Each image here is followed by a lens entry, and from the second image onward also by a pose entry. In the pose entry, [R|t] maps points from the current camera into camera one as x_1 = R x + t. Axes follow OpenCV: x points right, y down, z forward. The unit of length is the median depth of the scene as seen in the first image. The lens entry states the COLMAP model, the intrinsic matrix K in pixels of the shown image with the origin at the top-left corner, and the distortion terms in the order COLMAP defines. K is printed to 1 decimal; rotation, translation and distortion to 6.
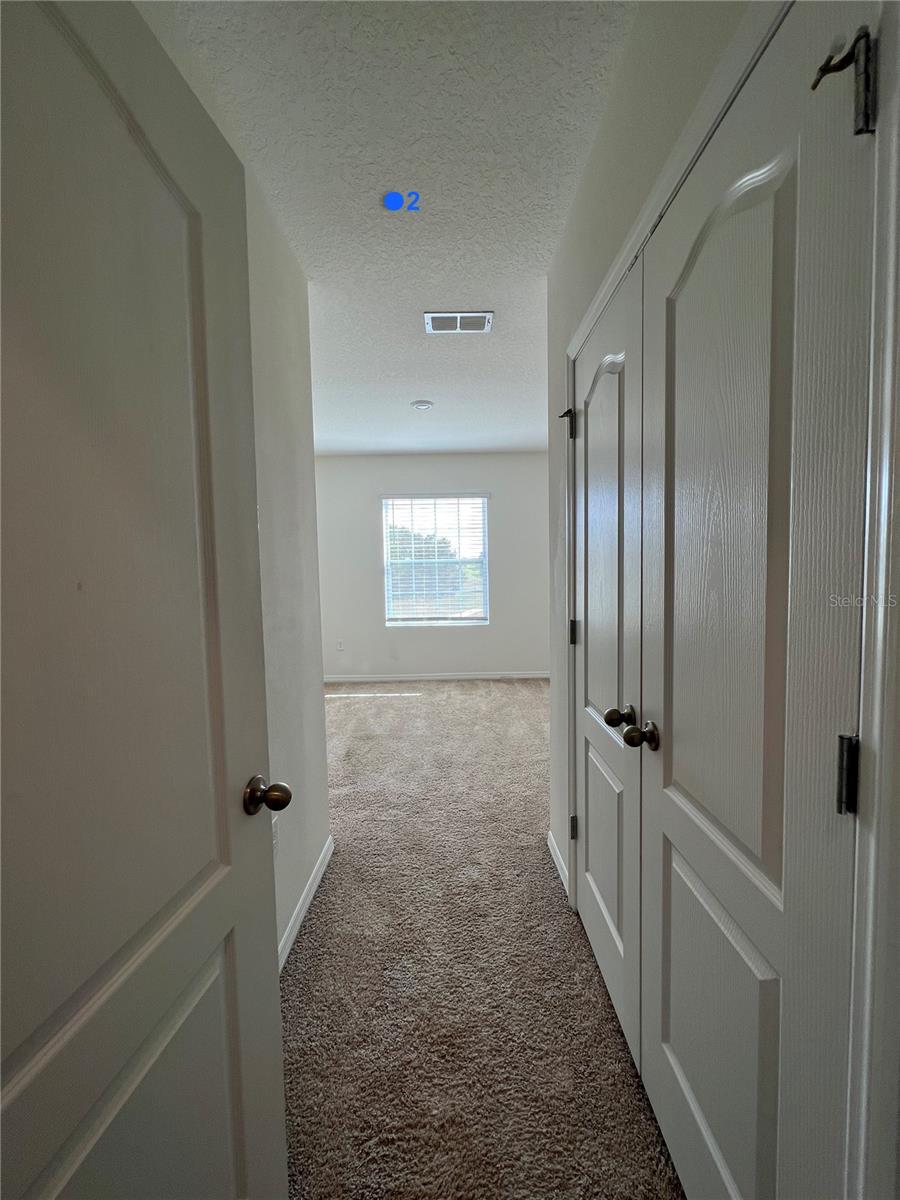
lens RADIAL K [[482.0, 0, 448.4], [0, 482.0, 597.2], [0, 0, 1]] dist [0.008794, 0.000380]
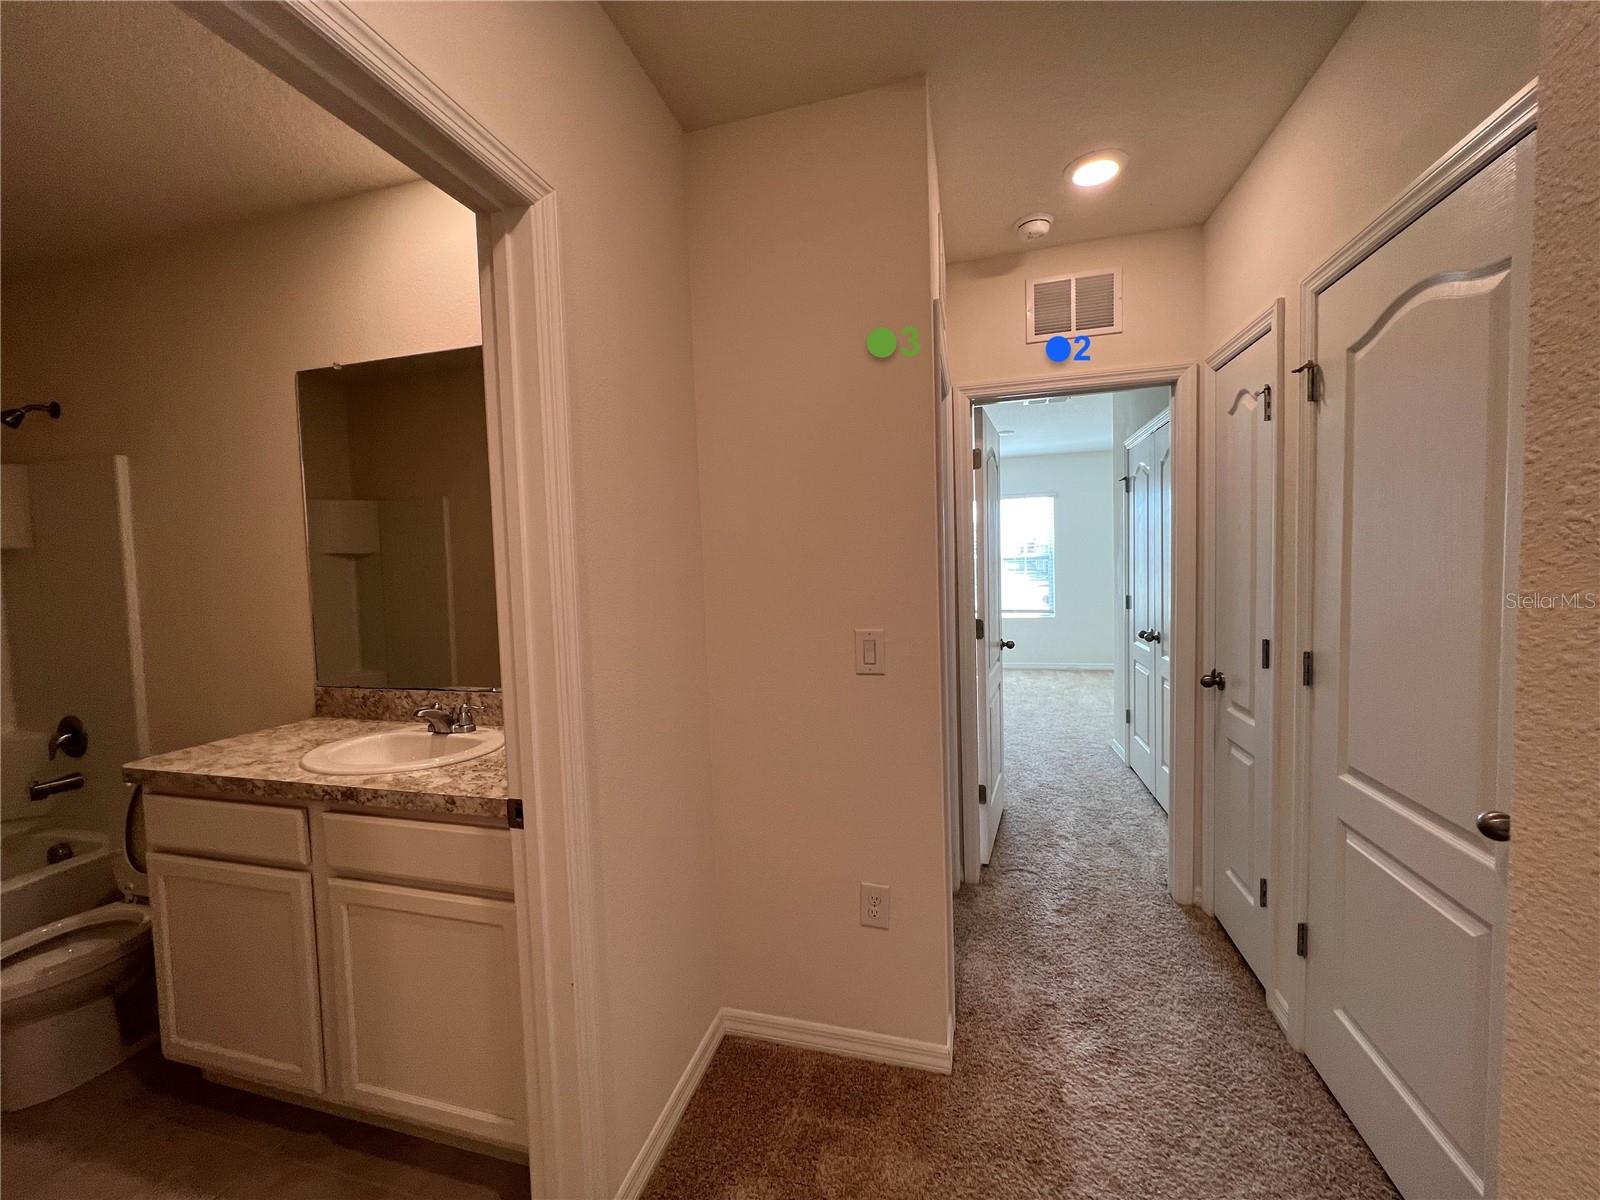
lens RADIAL K [[642.7, 0, 804.3], [0, 642.7, 602.3], [0, 0, 1]] dist [0.008794, 0.000380]
pose [[0.967244, 0.004088, -0.253815, -0.273312], [-0.003415, 0.999989, 0.003093, 0.068134], [0.253825, -0.002125, 0.967248, -1.510088]]
